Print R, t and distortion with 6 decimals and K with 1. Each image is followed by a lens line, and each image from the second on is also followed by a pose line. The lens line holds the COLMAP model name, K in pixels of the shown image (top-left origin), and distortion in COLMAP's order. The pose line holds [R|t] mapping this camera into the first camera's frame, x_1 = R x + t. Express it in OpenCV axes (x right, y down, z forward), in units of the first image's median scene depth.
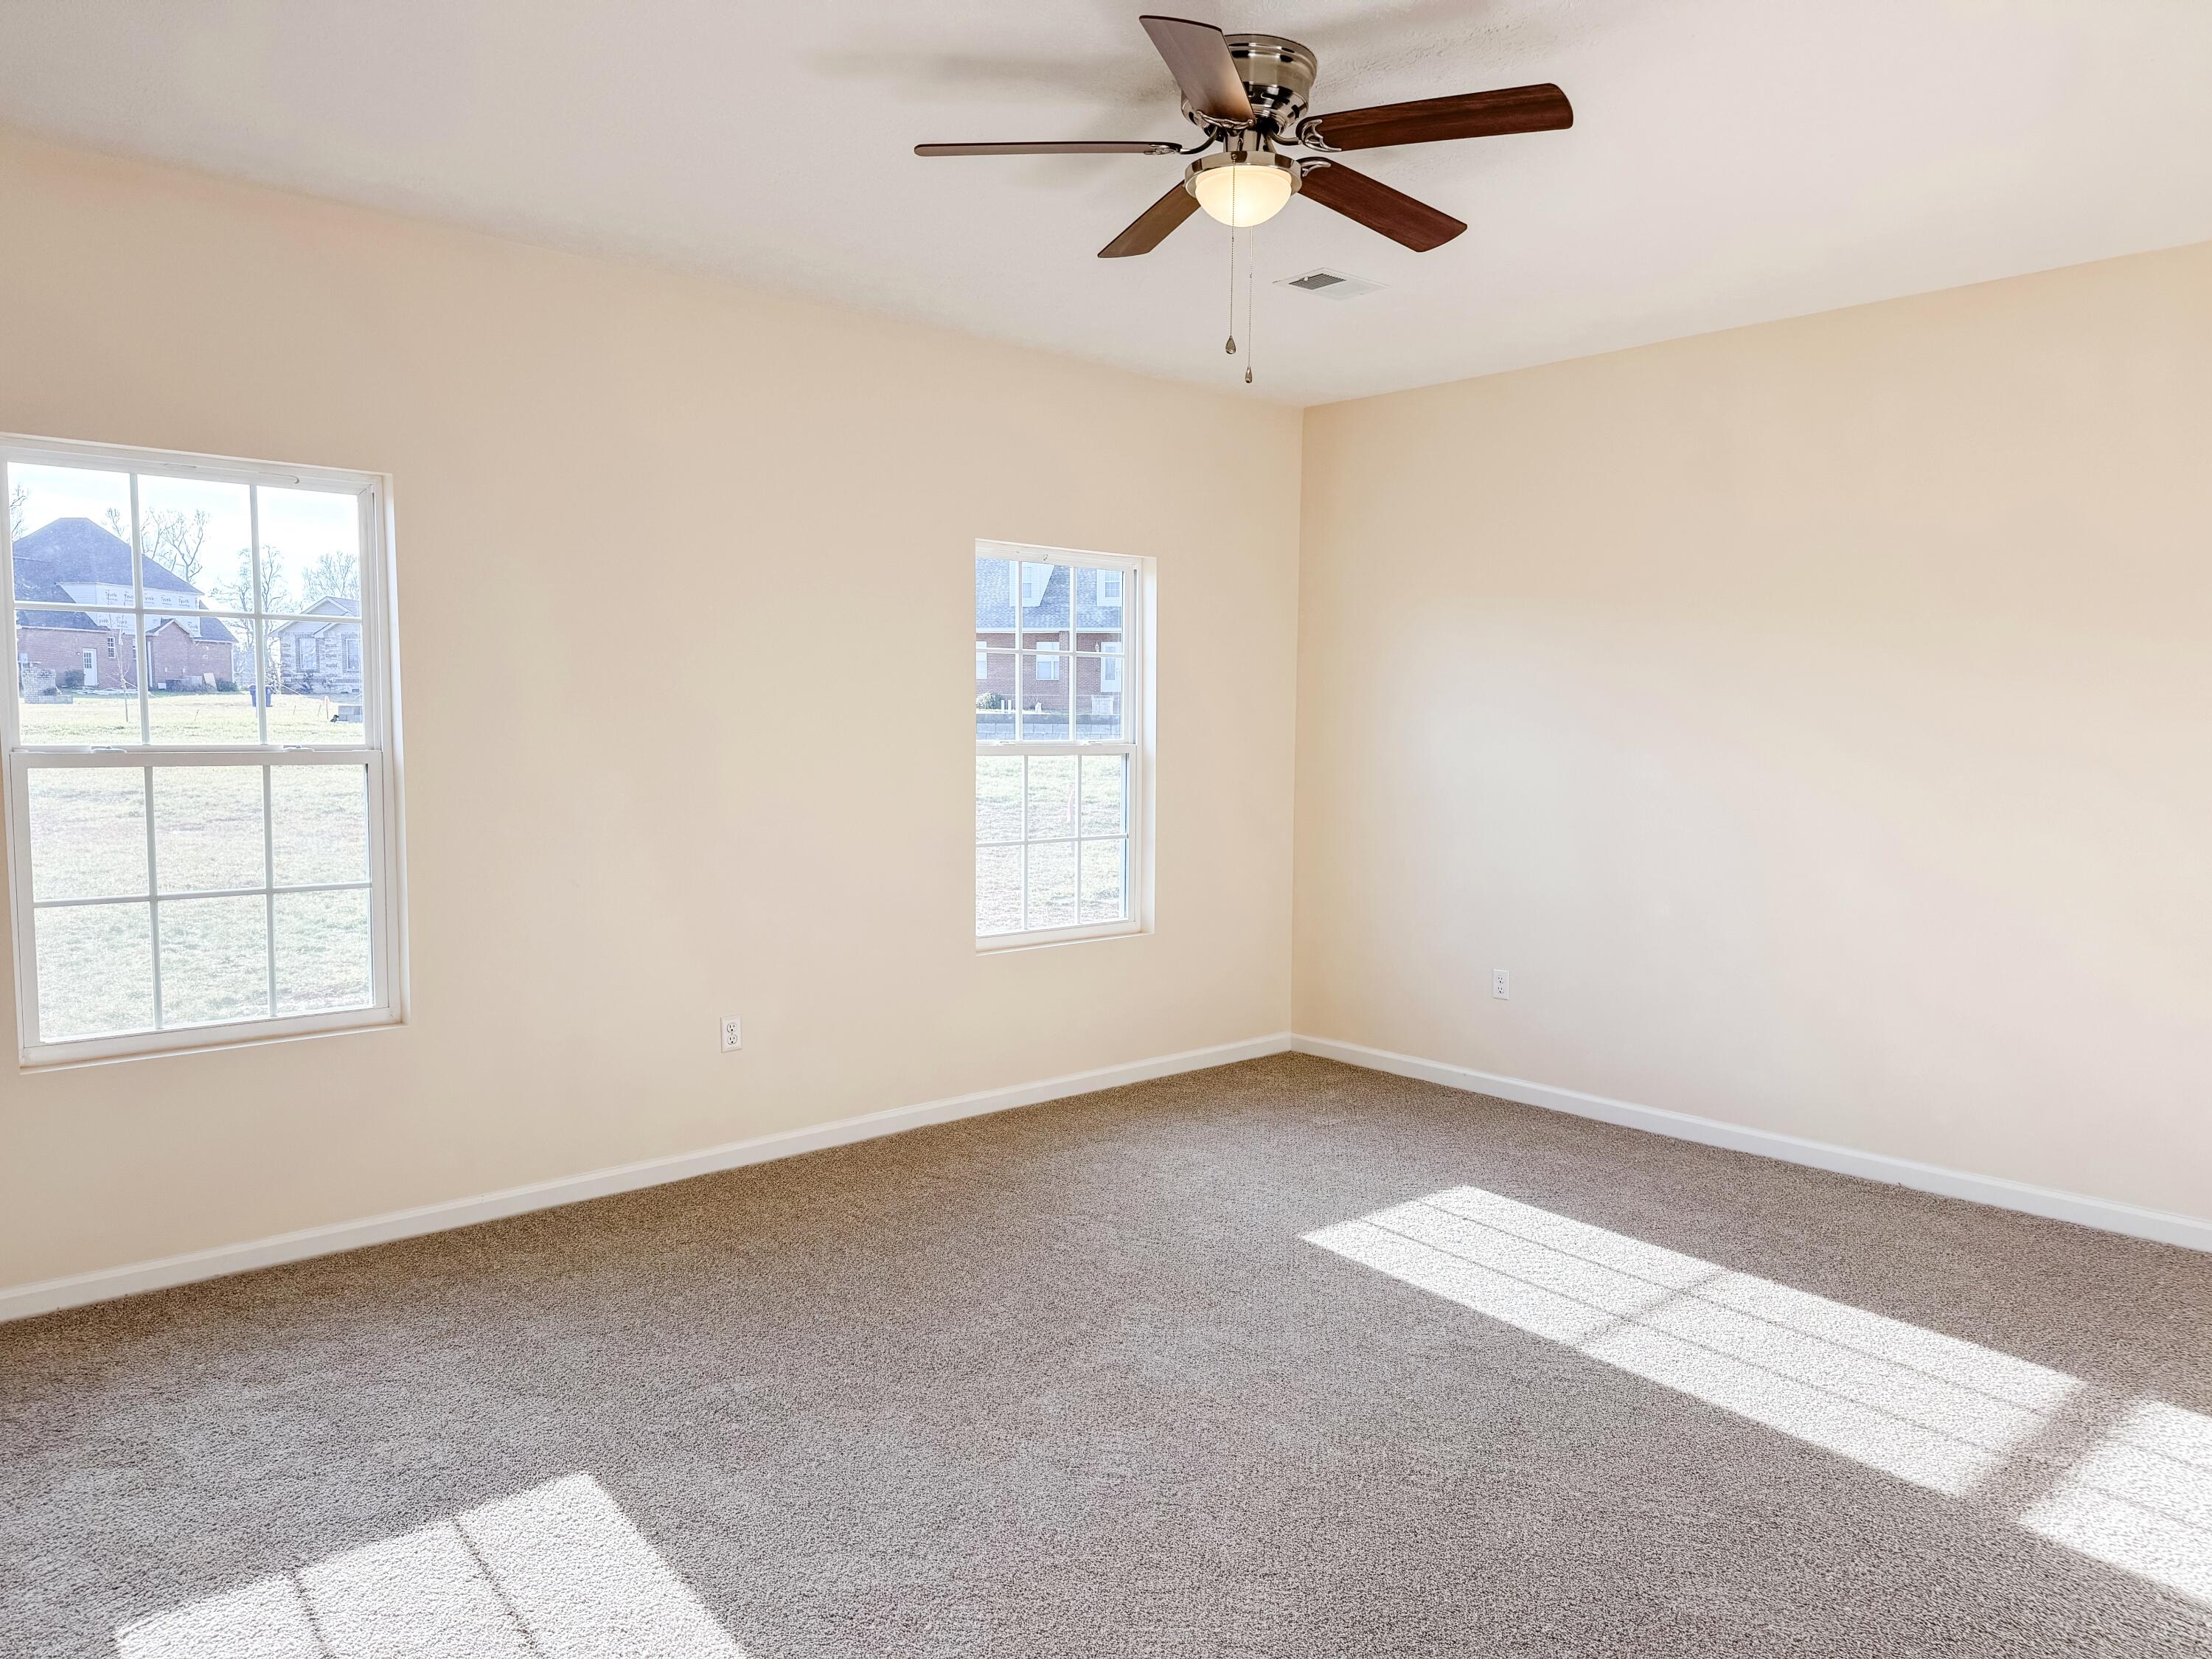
lens RADIAL K [[1559.8, 0, 1146.6], [0, 1559.8, 838.7], [0, 0, 1]] dist [0.072662, -0.090634]
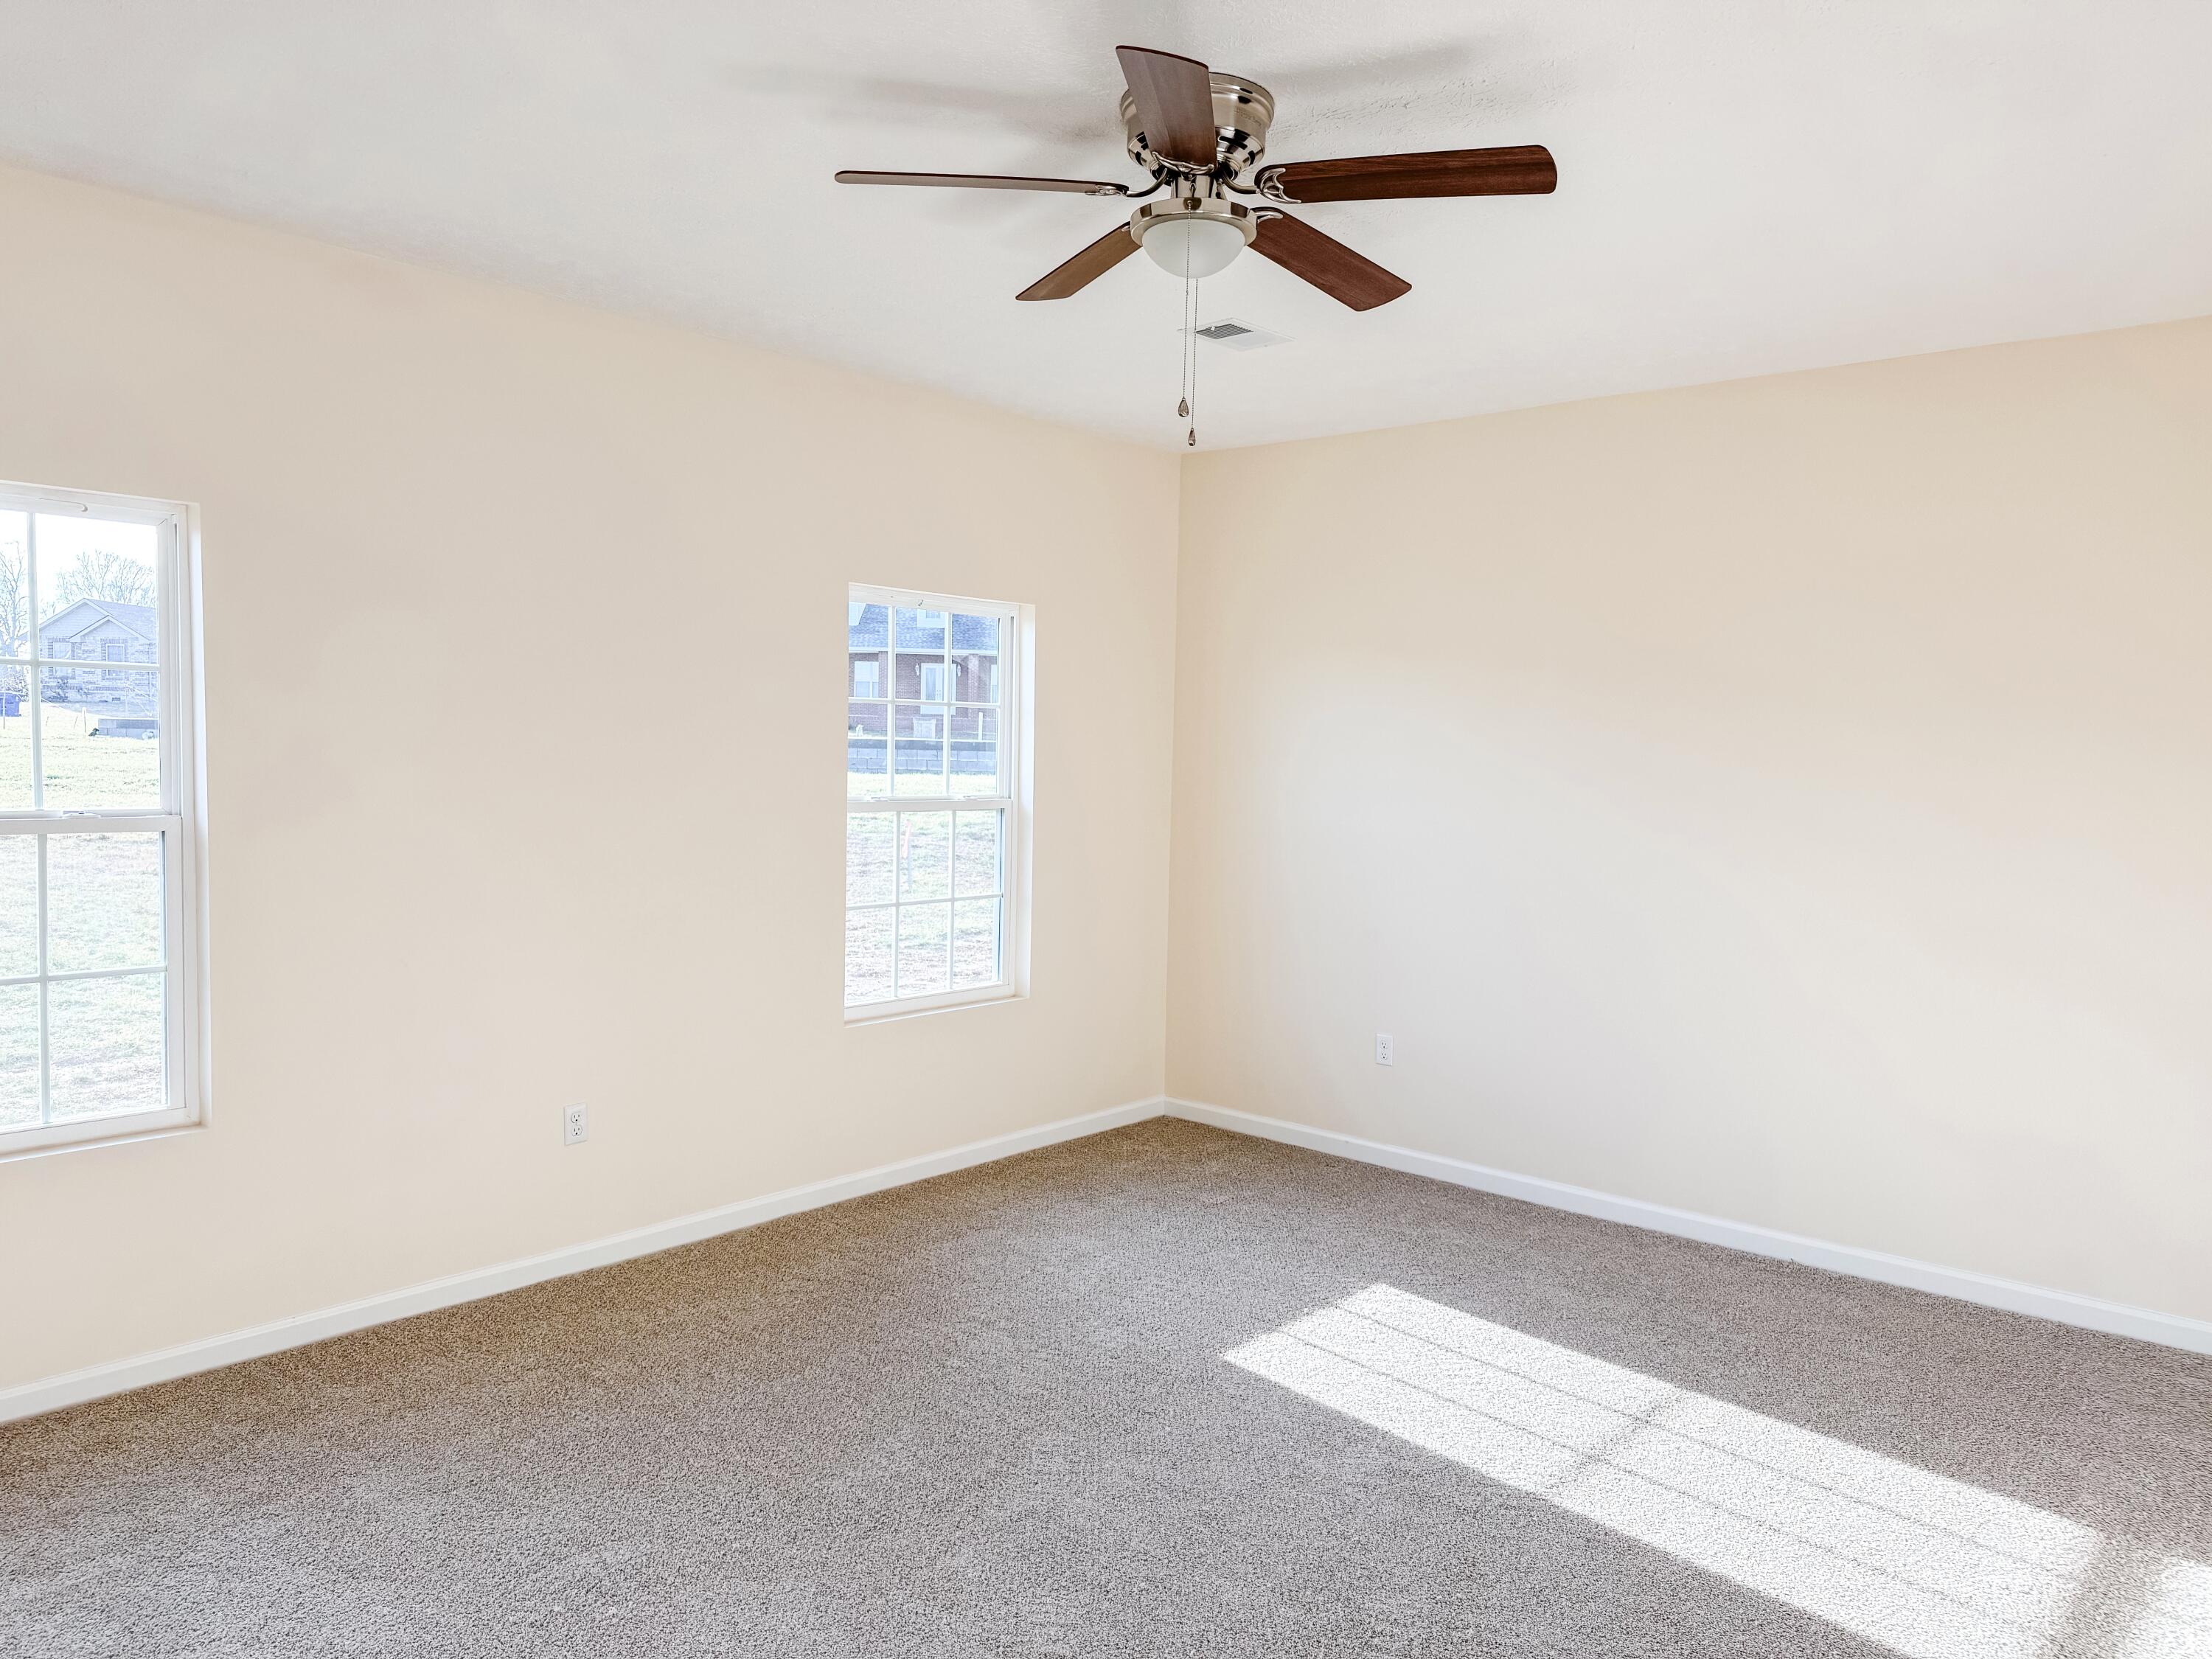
lens RADIAL K [[1538.9, 0, 1113.7], [0, 1538.9, 834.5], [0, 0, 1]] dist [0.047923, -0.038654]
pose [[0.993955, 0.007757, 0.109513, -0.066835], [-0.006758, 0.999932, -0.009488, -0.043347], [-0.109579, 0.008691, 0.993940, 0.085282]]
